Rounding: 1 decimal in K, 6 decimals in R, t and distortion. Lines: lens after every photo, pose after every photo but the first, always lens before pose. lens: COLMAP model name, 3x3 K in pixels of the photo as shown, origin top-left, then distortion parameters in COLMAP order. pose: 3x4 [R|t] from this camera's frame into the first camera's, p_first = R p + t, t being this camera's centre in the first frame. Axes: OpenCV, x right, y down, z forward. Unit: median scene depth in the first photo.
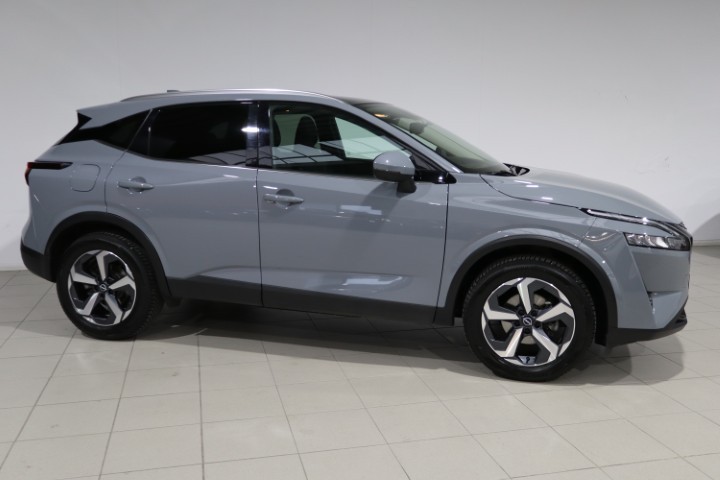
lens RADIAL K [[690.5, 0, 360.0], [0, 690.5, 240.0], [0, 0, 1]] dist [-0.005717, 0.001308]
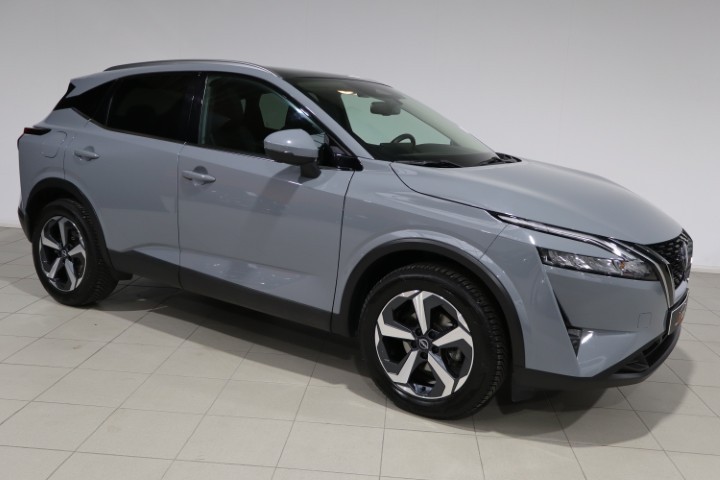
lens RADIAL K [[690.5, 0, 360.0], [0, 690.5, 240.0], [0, 0, 1]] dist [-0.005717, 0.001308]
pose [[0.947196, 0.093500, -0.306720, 0.405254], [-0.088933, 0.995619, 0.028863, -0.021825], [0.308075, -0.000062, 0.951362, 0.190572]]
